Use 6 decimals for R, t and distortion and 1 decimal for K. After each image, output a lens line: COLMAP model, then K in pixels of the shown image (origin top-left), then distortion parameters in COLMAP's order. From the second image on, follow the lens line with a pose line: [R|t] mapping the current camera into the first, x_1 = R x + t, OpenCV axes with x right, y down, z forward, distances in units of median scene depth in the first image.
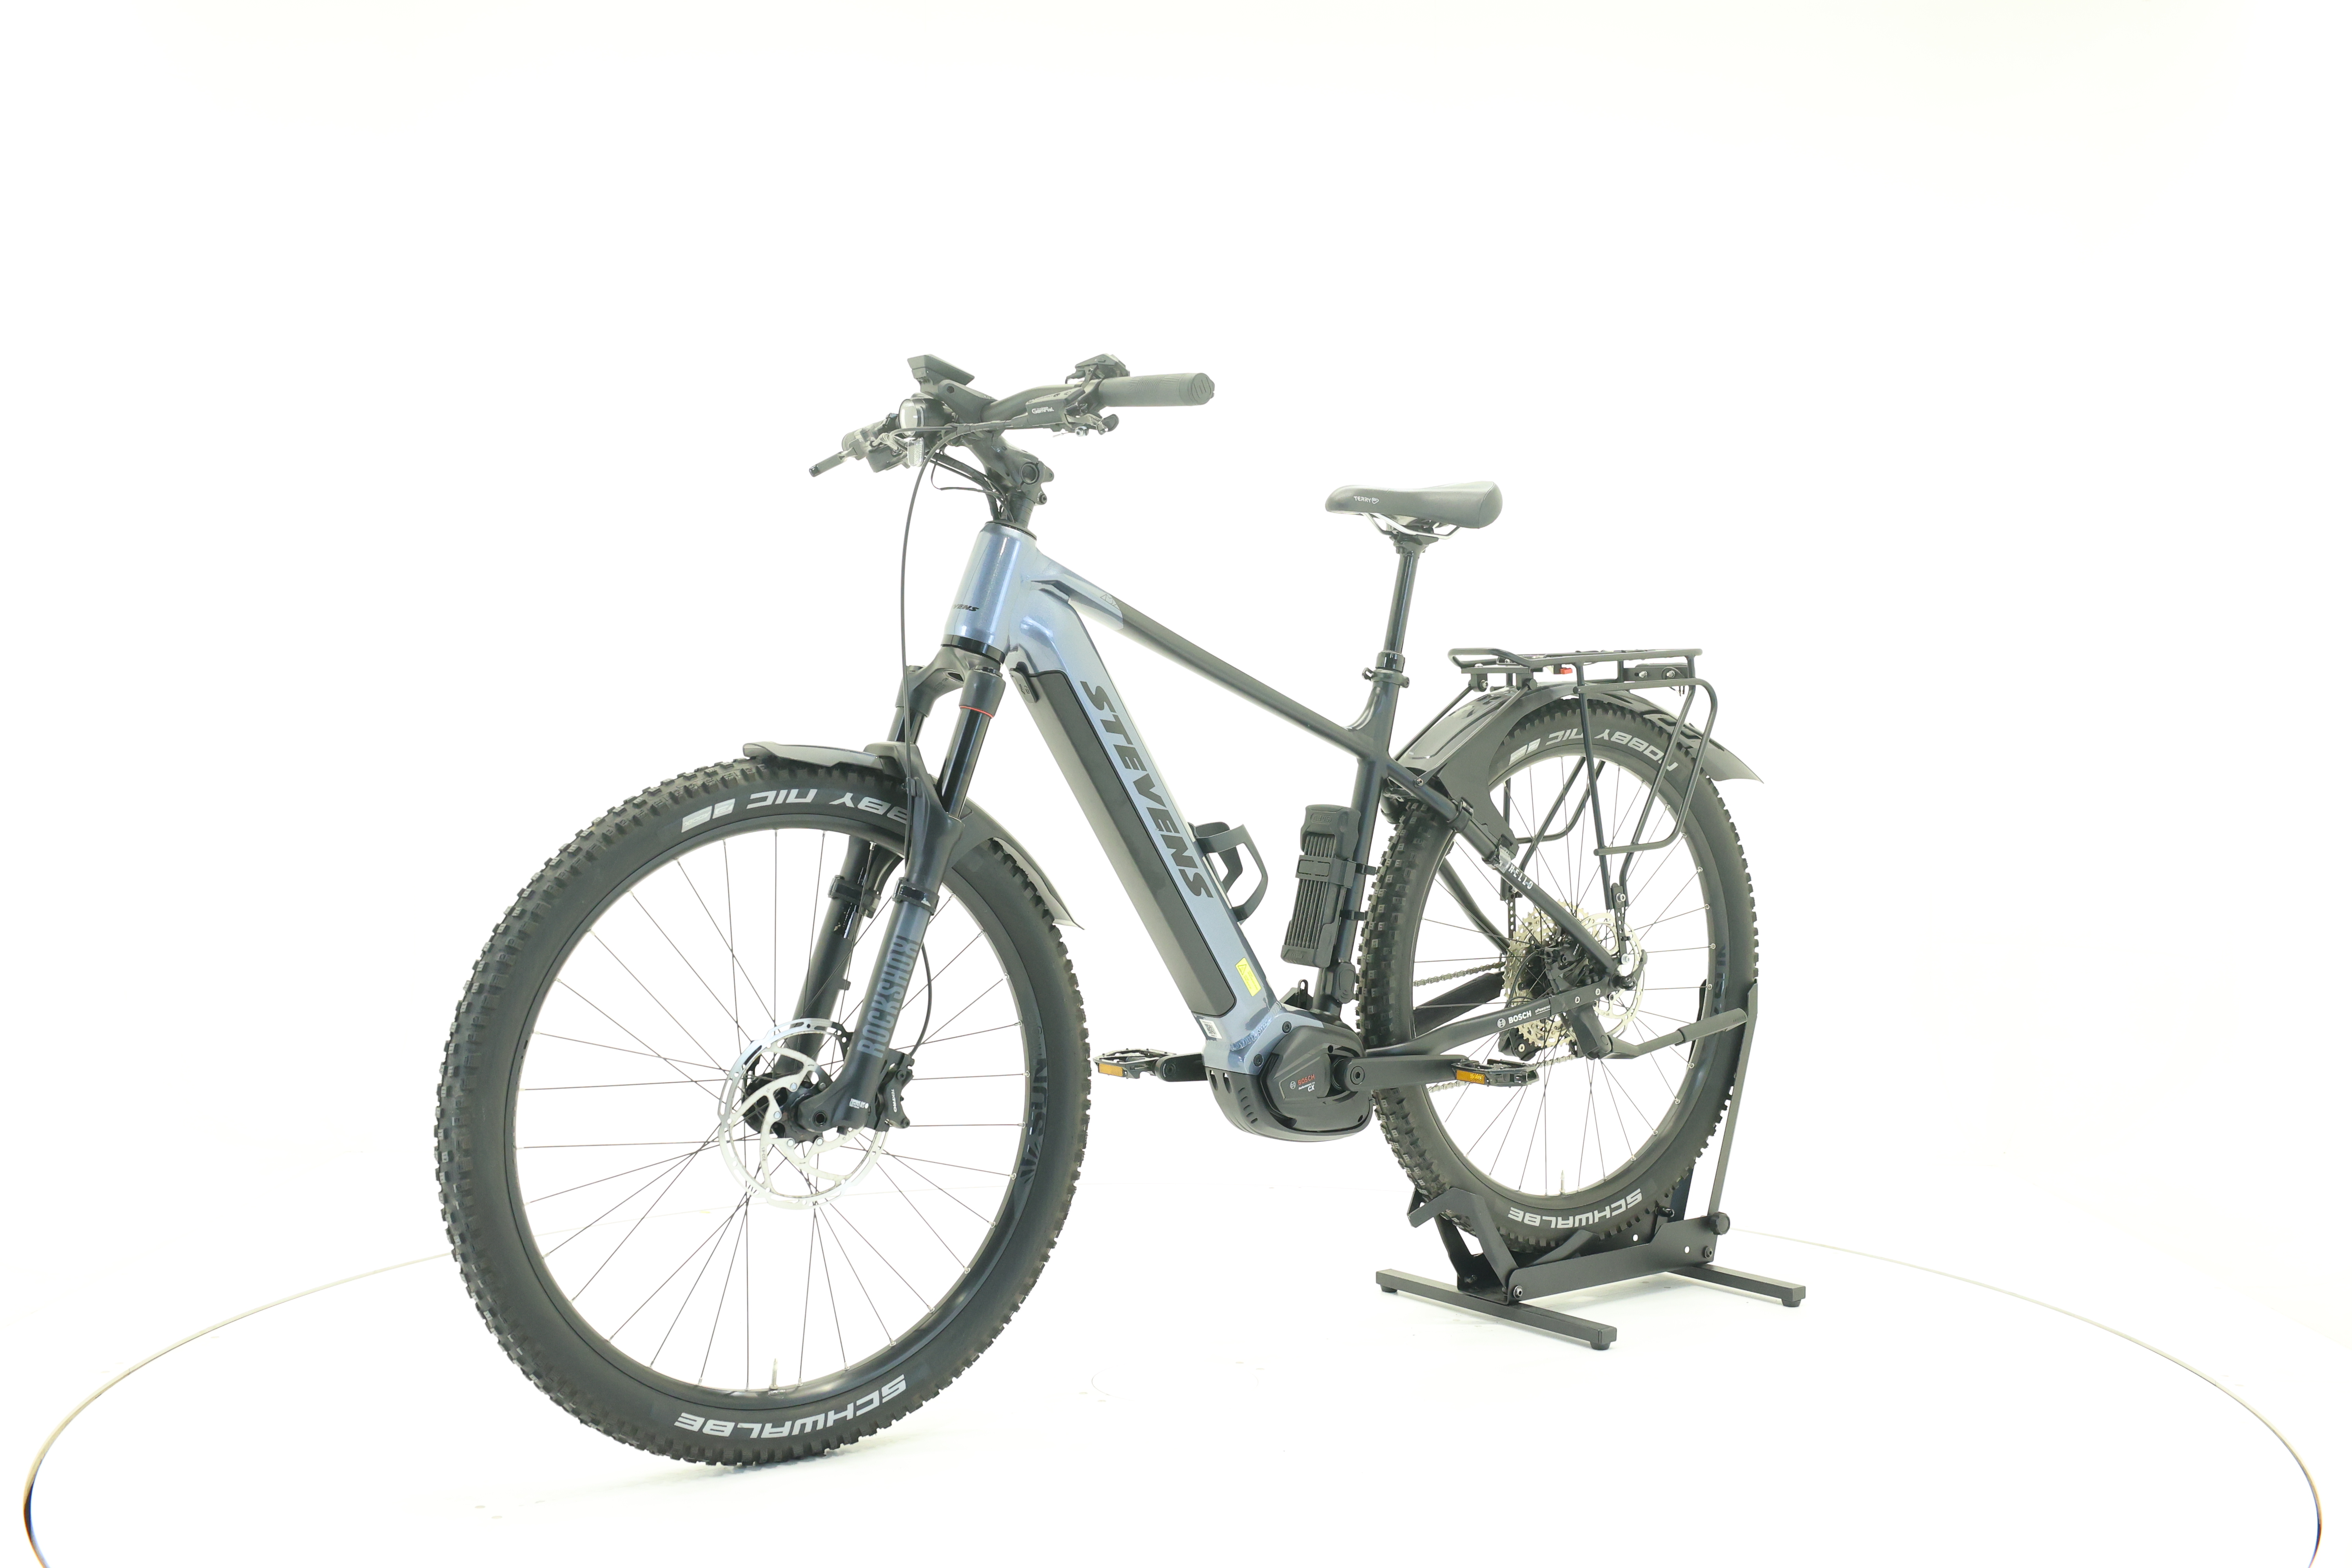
lens RADIAL K [[2478.4, 0, 1176.0], [0, 2478.4, 784.0], [0, 0, 1]] dist [0.006952, 0.003332]
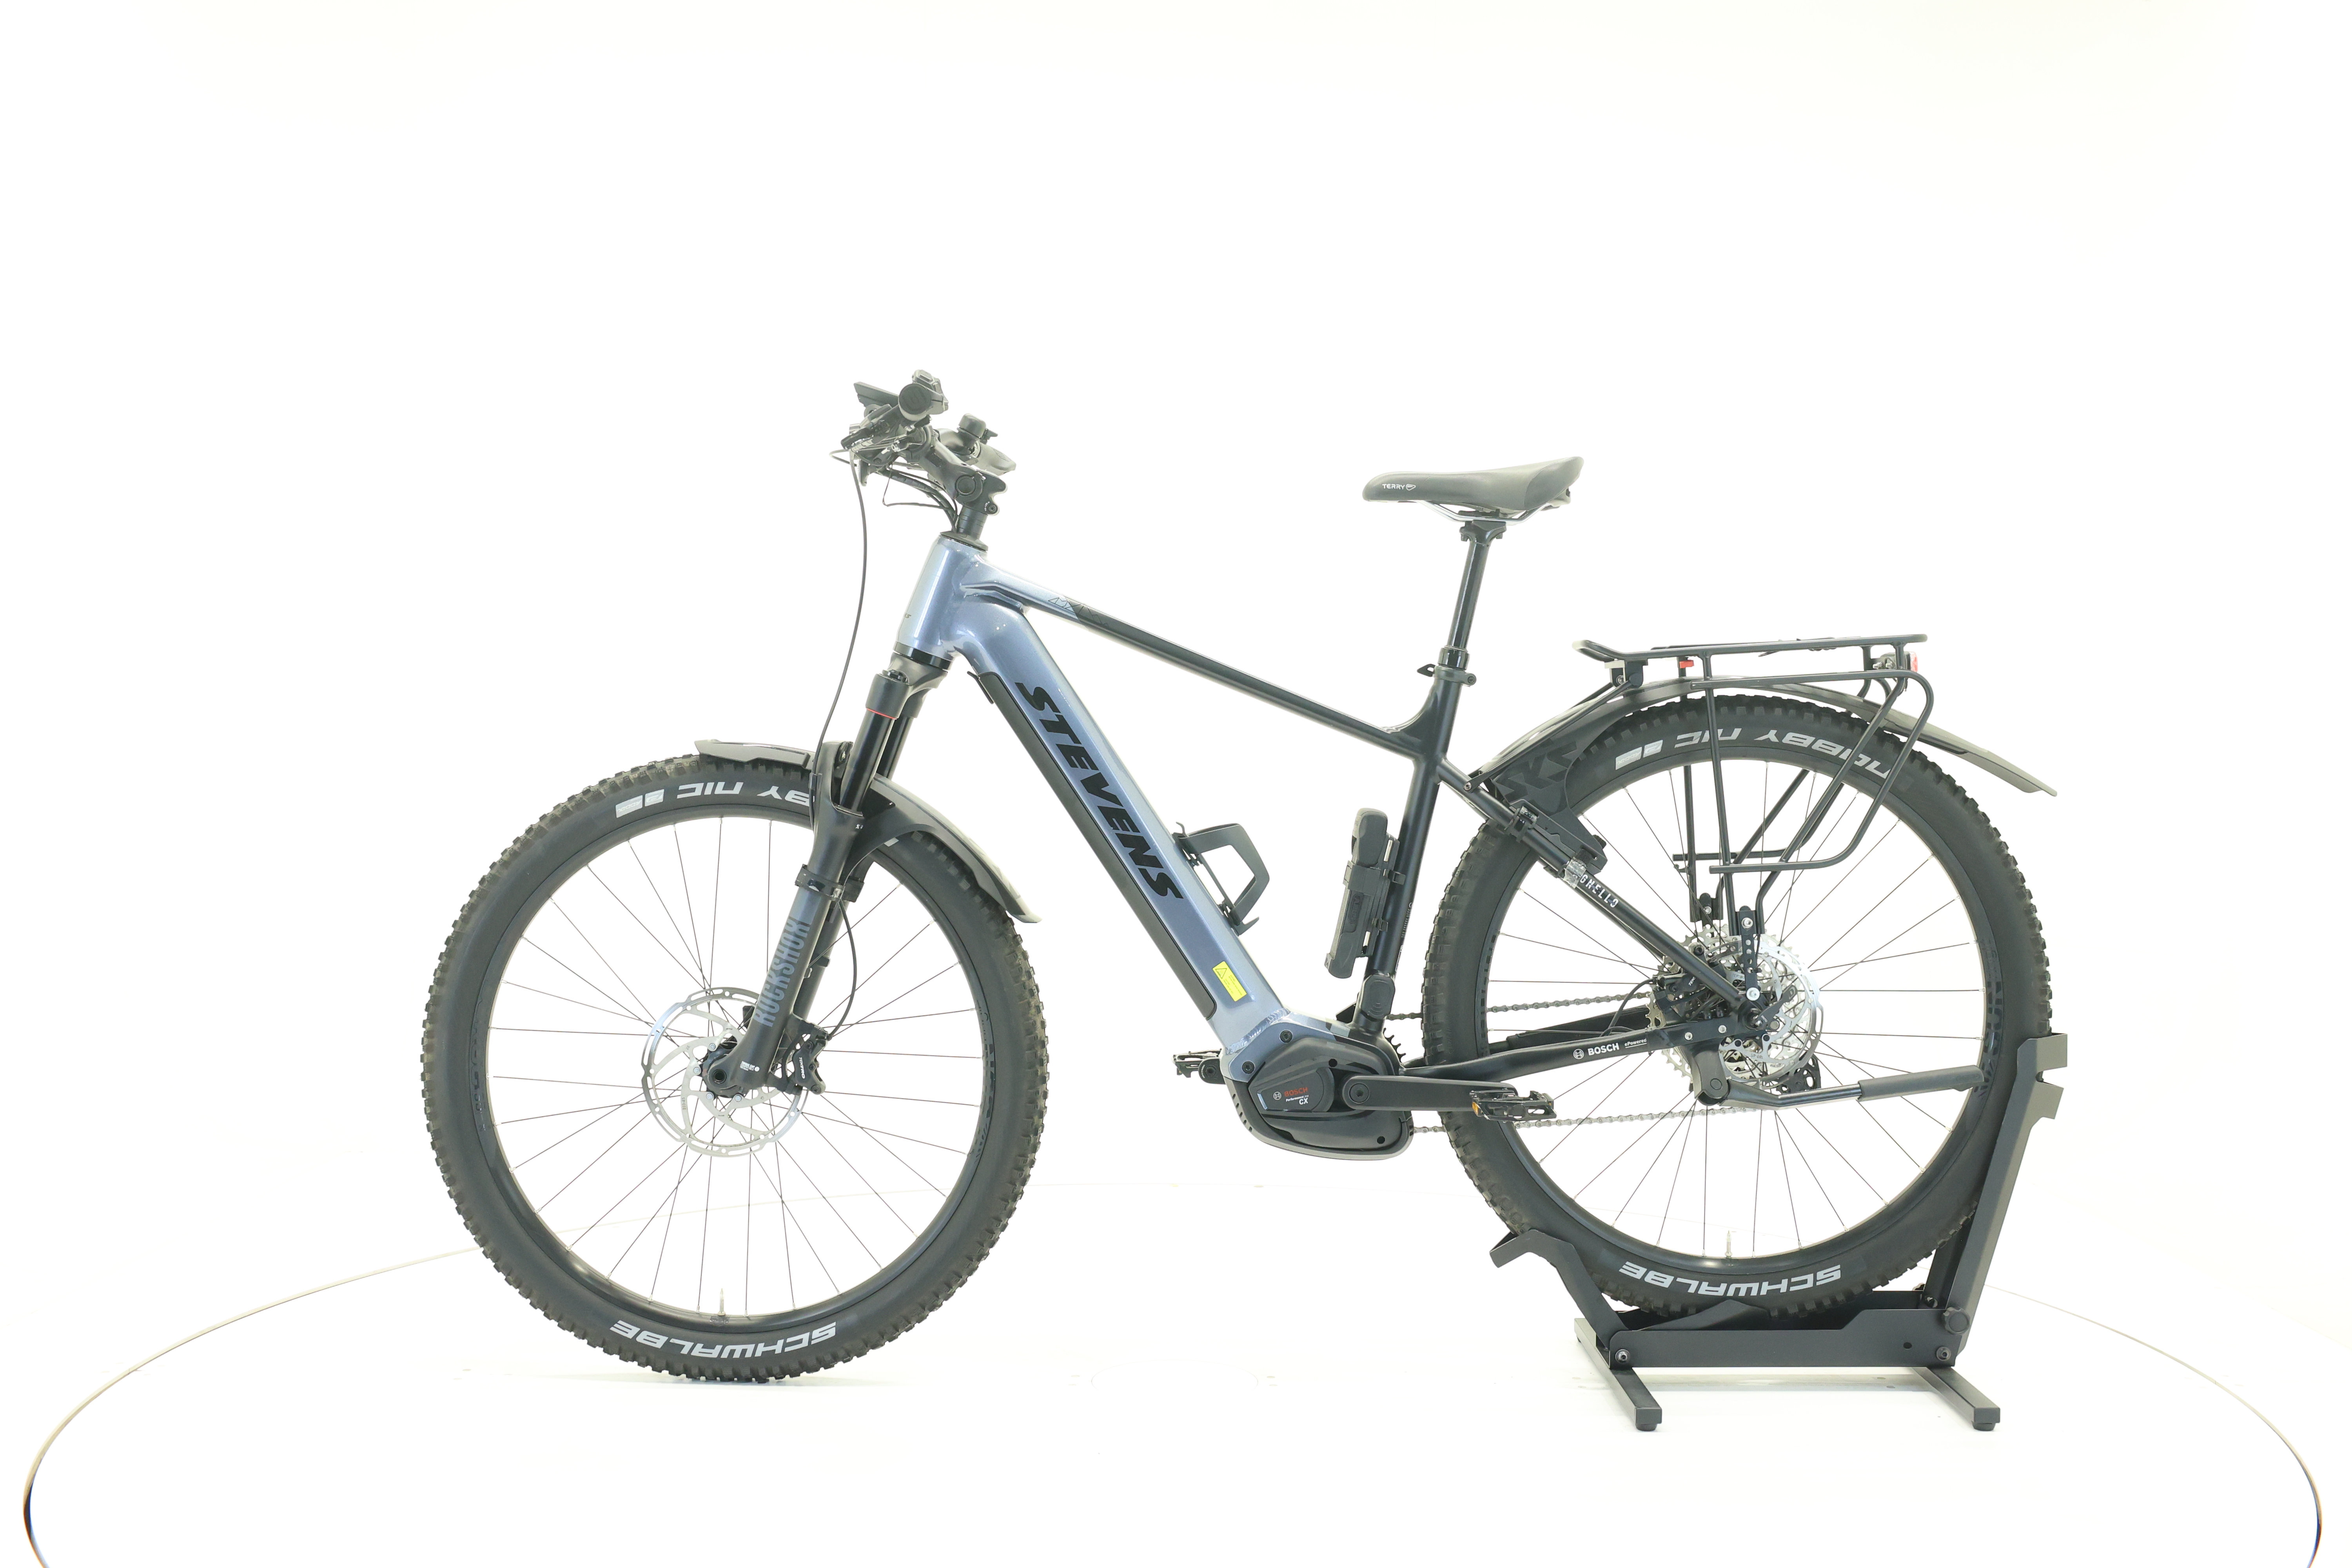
lens RADIAL K [[2478.4, 0, 1176.0], [0, 2478.4, 784.0], [0, 0, 1]] dist [0.006952, 0.003332]
pose [[0.794511, 0.013495, -0.607100, 0.639299], [-0.014562, 0.999889, 0.003169, -0.003344], [0.607075, 0.006323, 0.794619, 0.215940]]
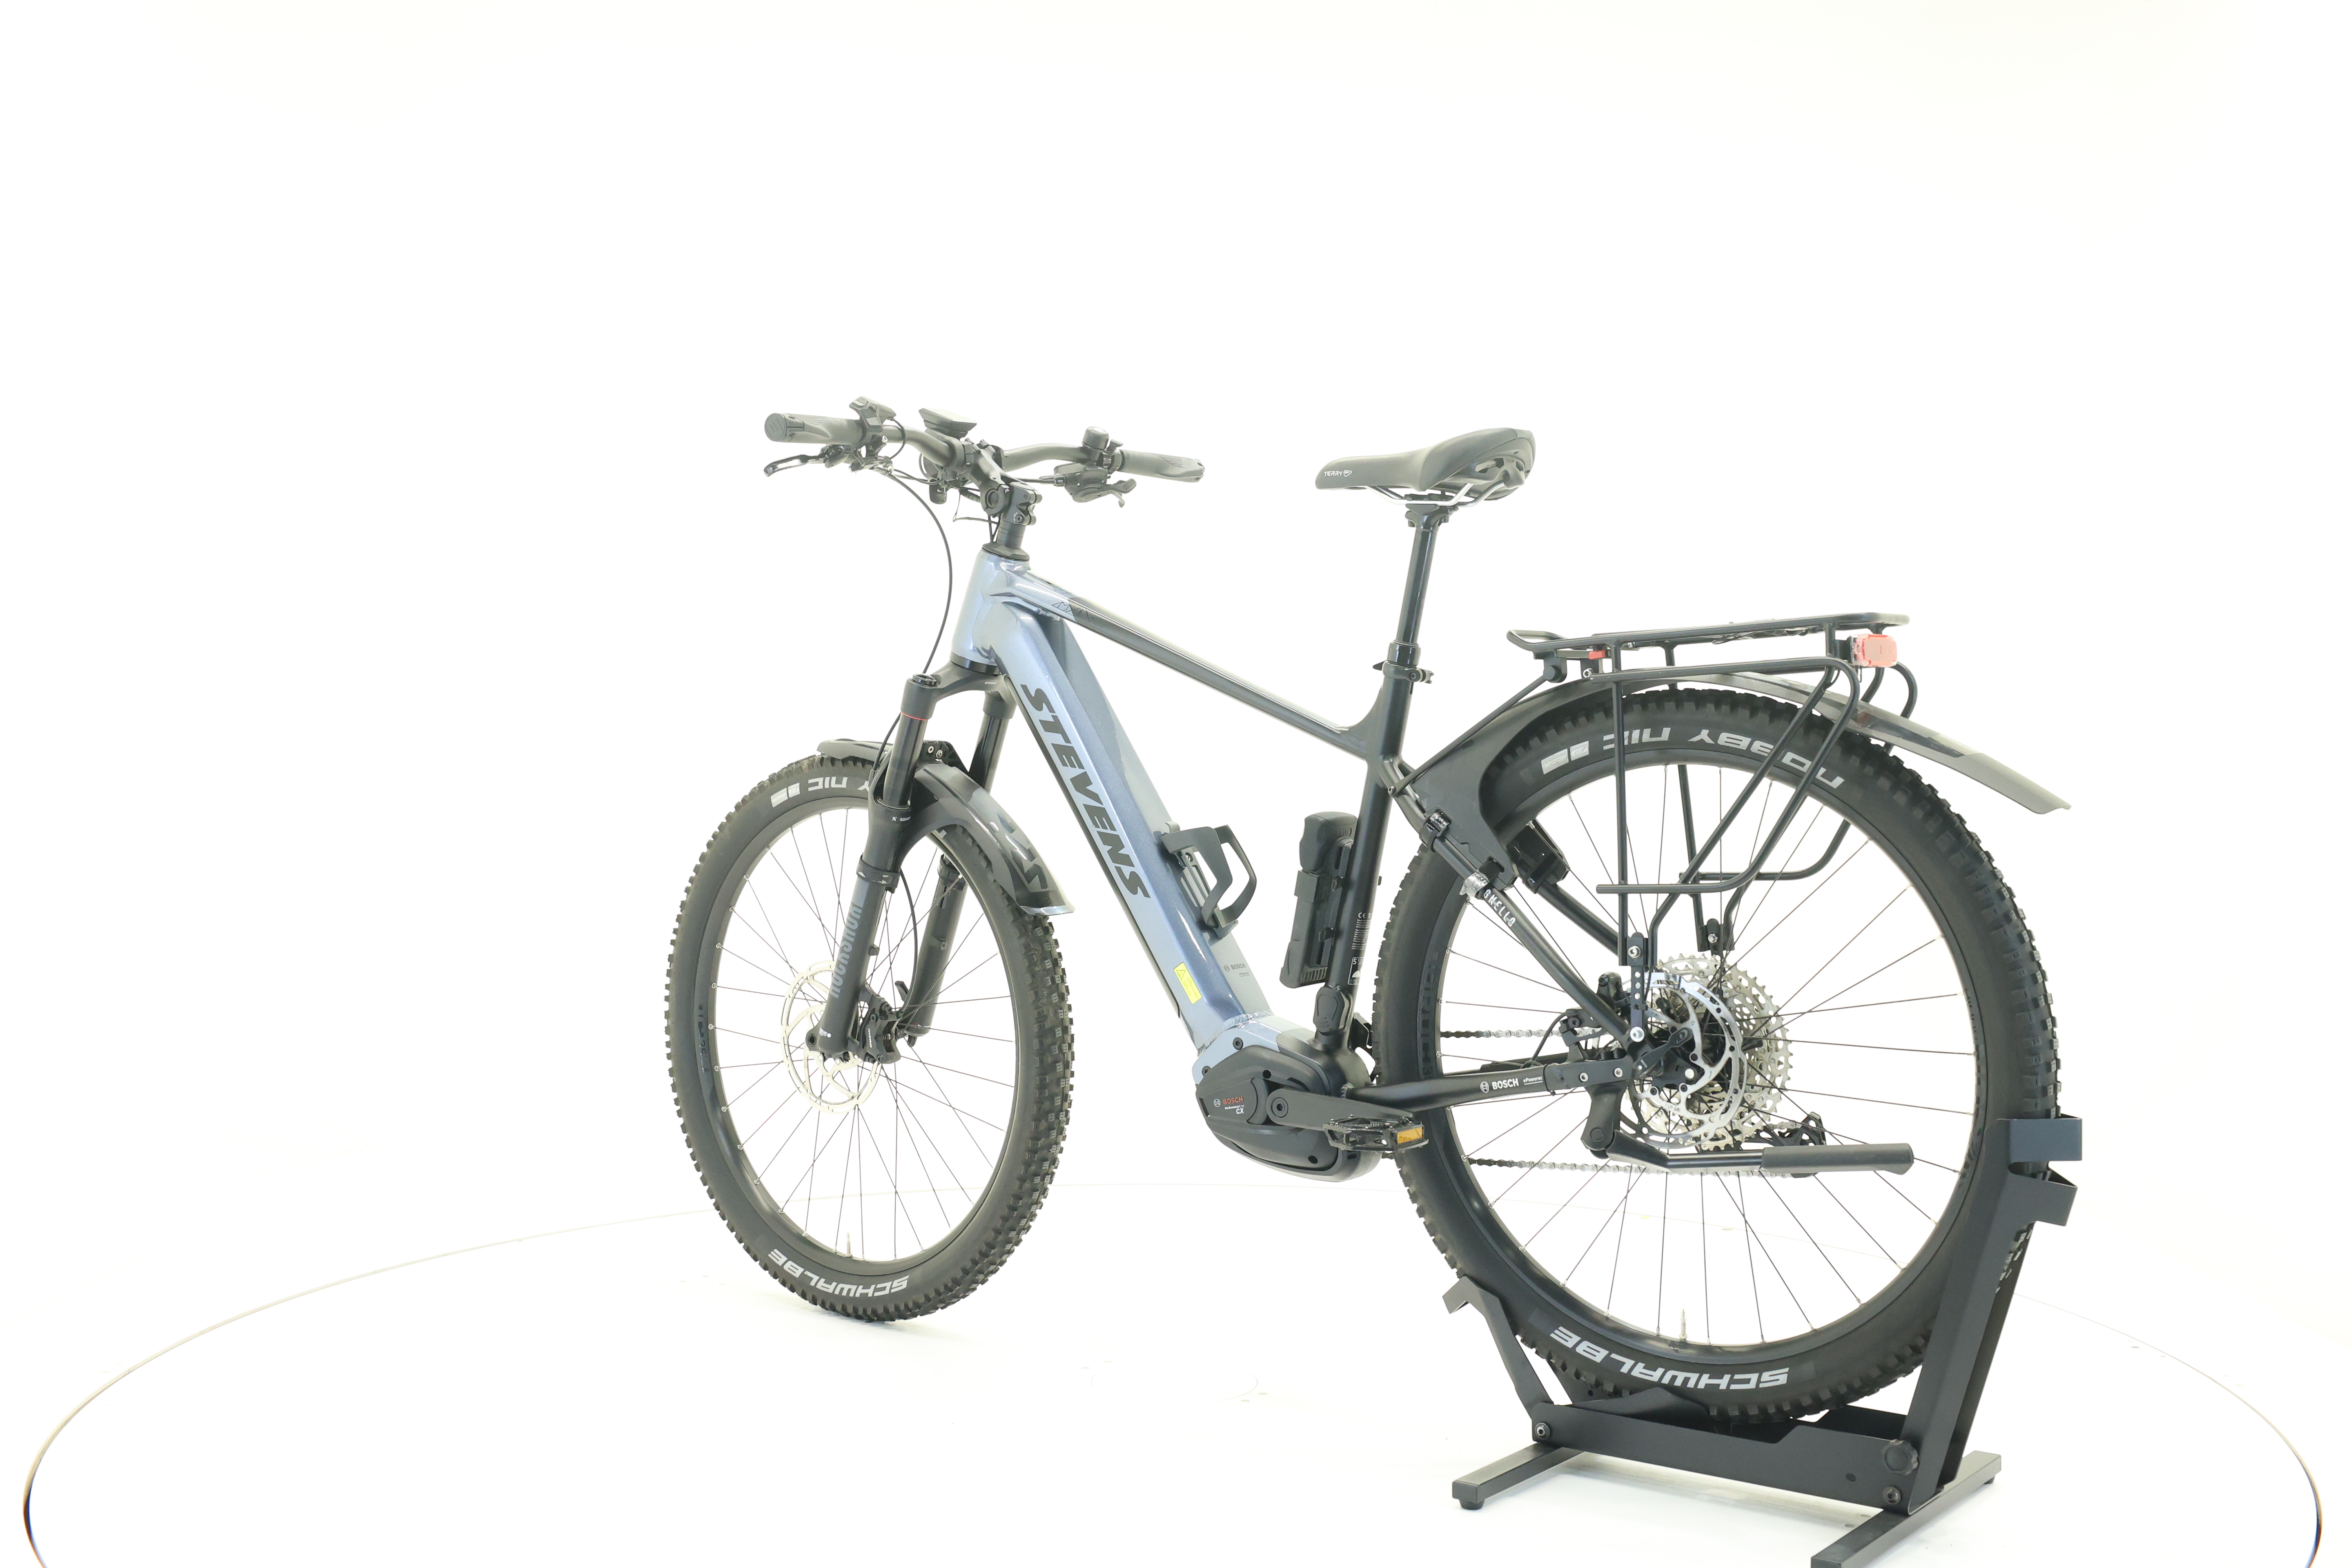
lens RADIAL K [[2478.4, 0, 1176.0], [0, 2478.4, 784.0], [0, 0, 1]] dist [0.006952, 0.003332]
pose [[0.259592, 0.017745, -0.965555, 1.016886], [-0.025342, 0.999612, 0.011557, -0.012198], [0.965386, 0.021469, 0.259941, 0.778597]]
